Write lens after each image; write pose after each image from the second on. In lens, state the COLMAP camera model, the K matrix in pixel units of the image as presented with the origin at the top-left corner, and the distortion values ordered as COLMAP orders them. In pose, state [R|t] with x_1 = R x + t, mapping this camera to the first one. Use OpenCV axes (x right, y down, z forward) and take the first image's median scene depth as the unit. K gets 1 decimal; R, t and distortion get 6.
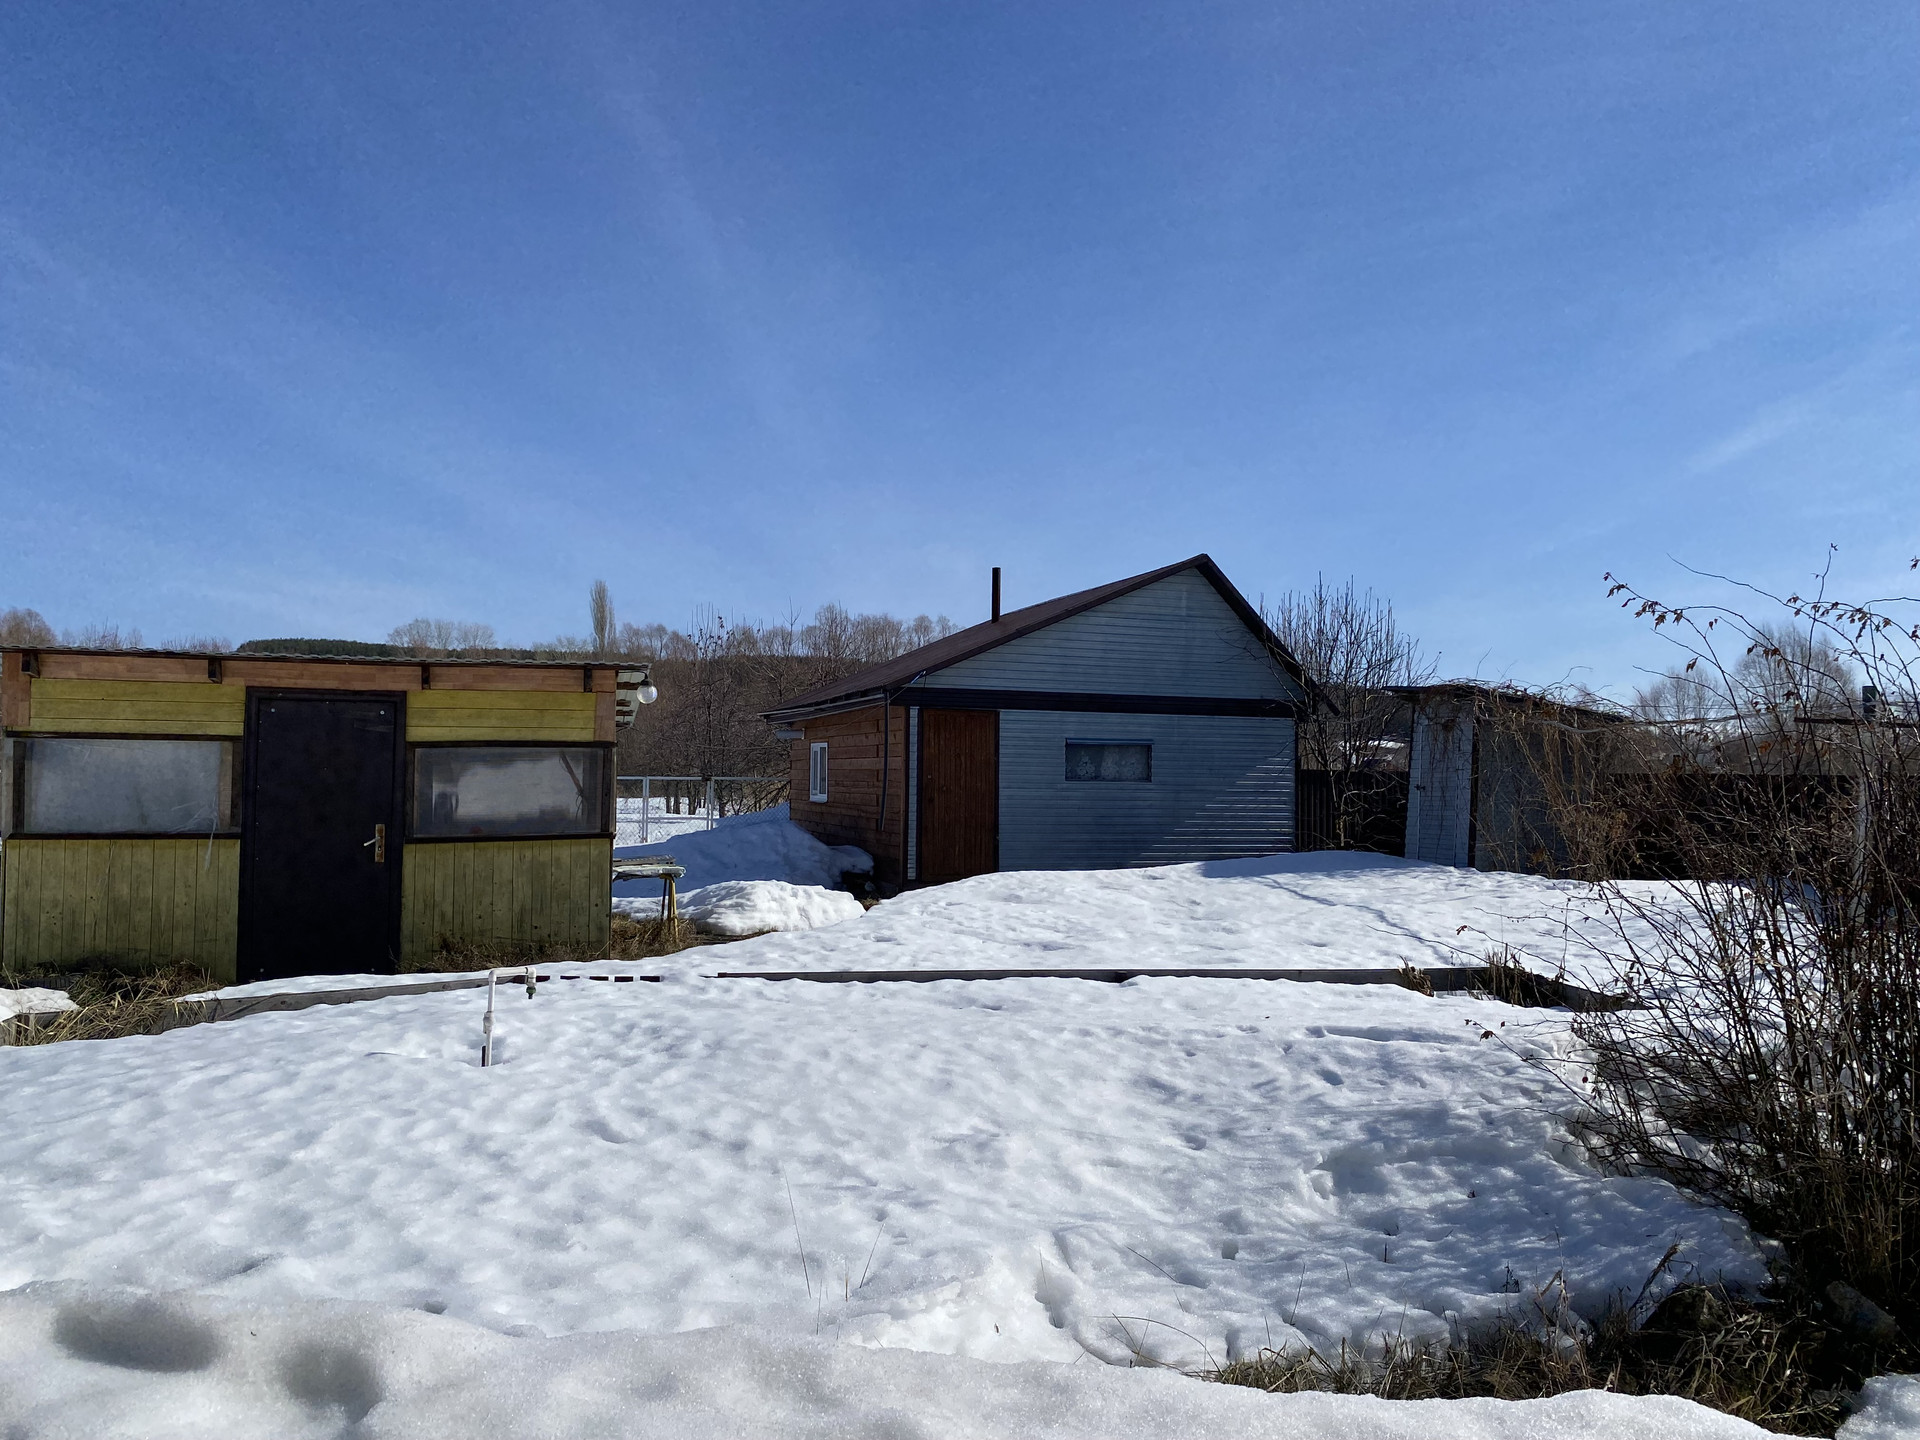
lens RADIAL K [[1457.0, 0, 989.5], [0, 1457.0, 726.4], [0, 0, 1]] dist [0.099951, -0.158915]
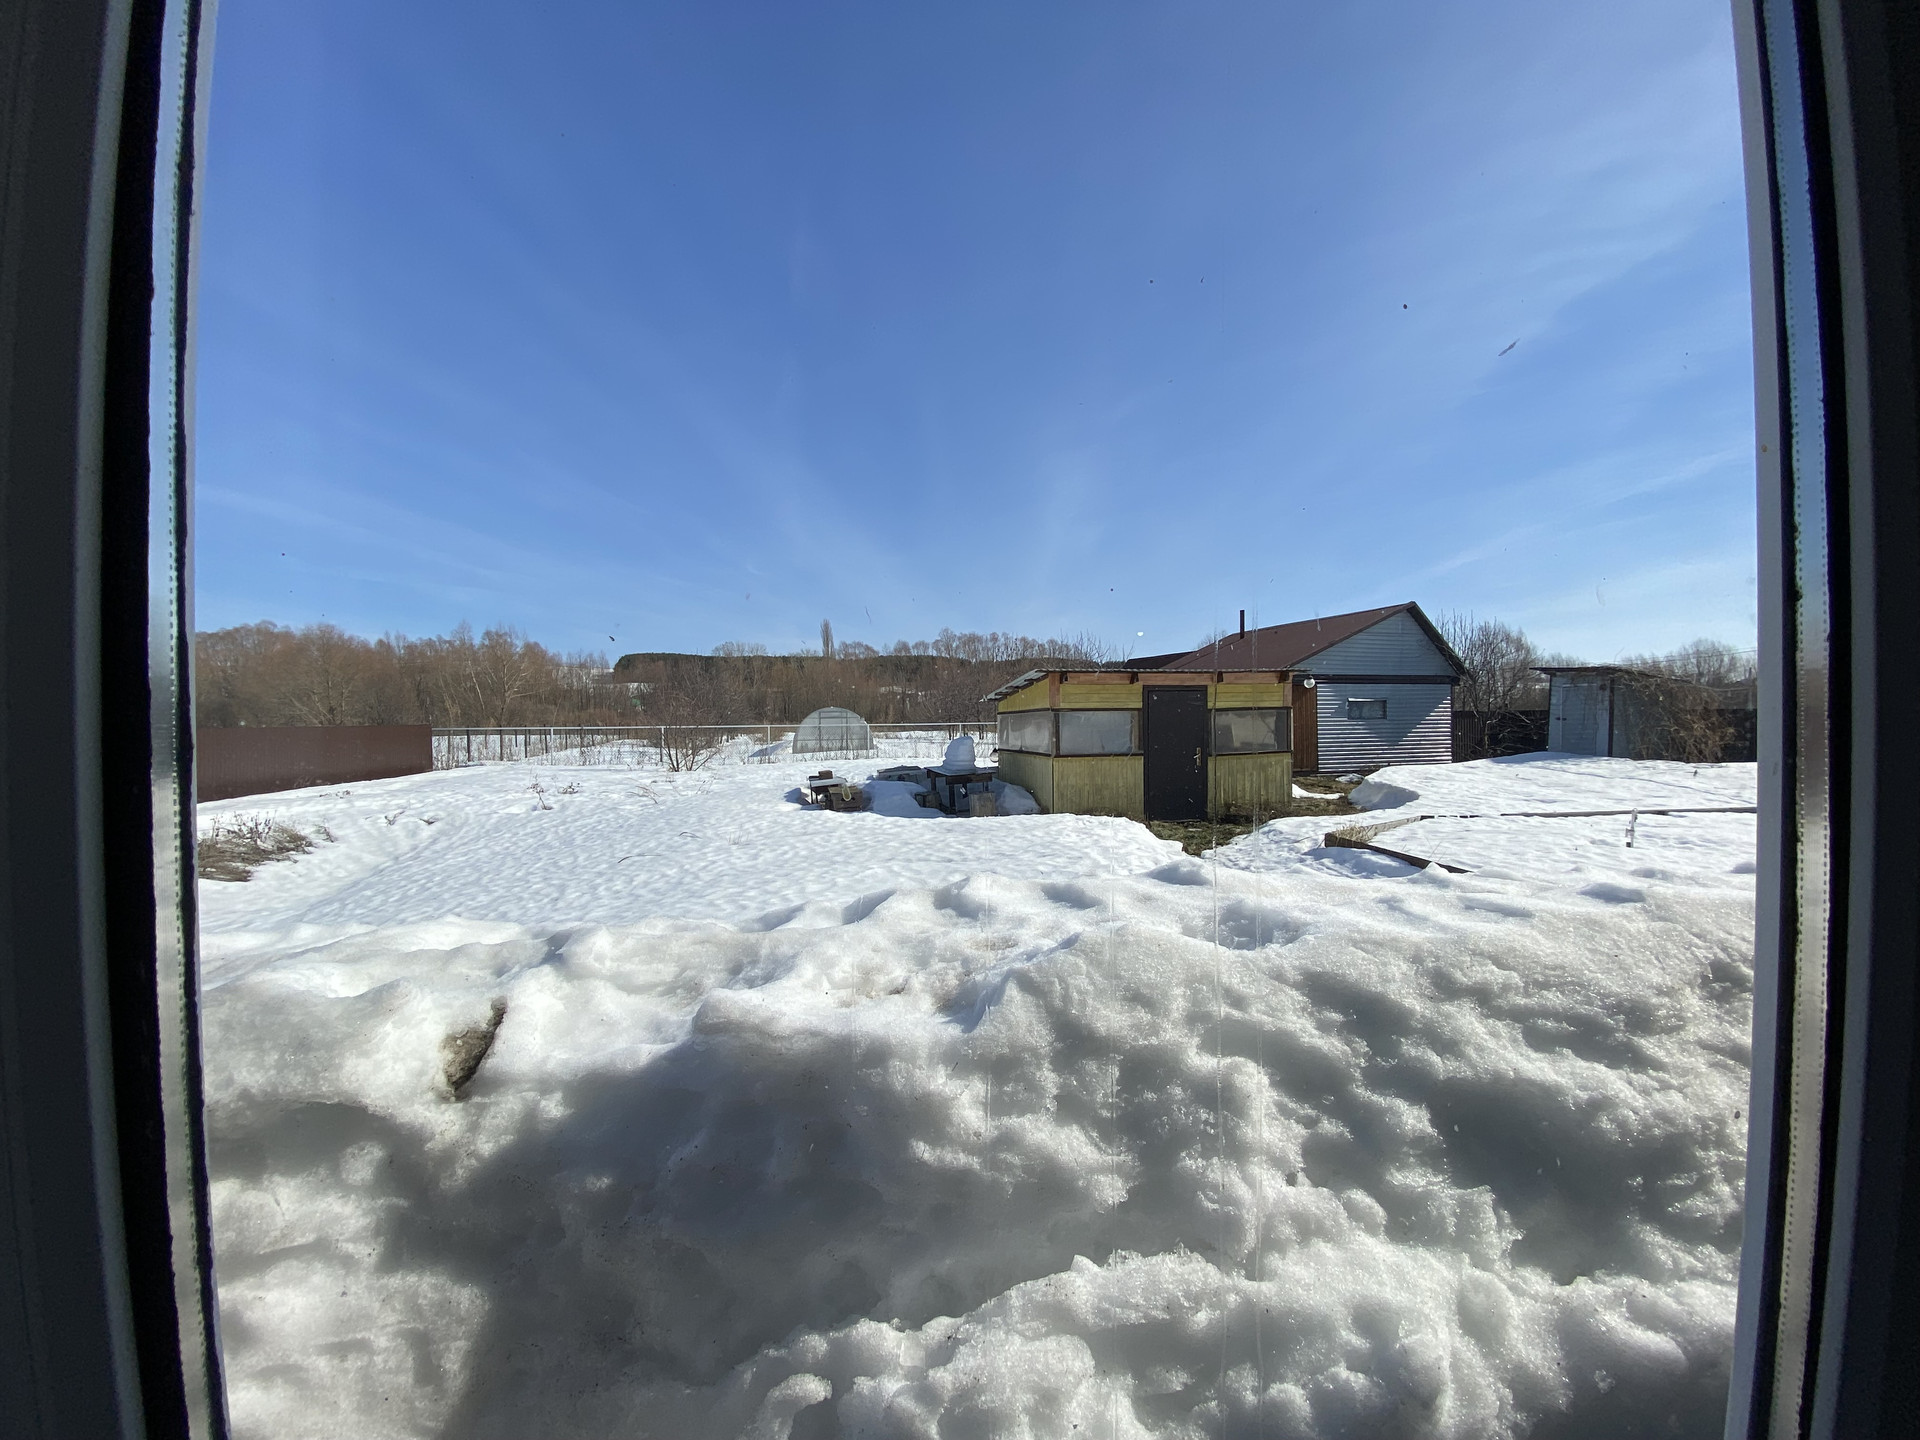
lens RADIAL K [[776.6, 0, 960.0], [0, 776.6, 720.0], [0, 0, 1]] dist [0.018182, 0.000020]
pose [[0.998103, -0.023596, -0.056871, -0.443932], [0.025718, 0.998989, 0.036874, -0.015734], [0.055944, -0.038267, 0.997700, -0.093785]]
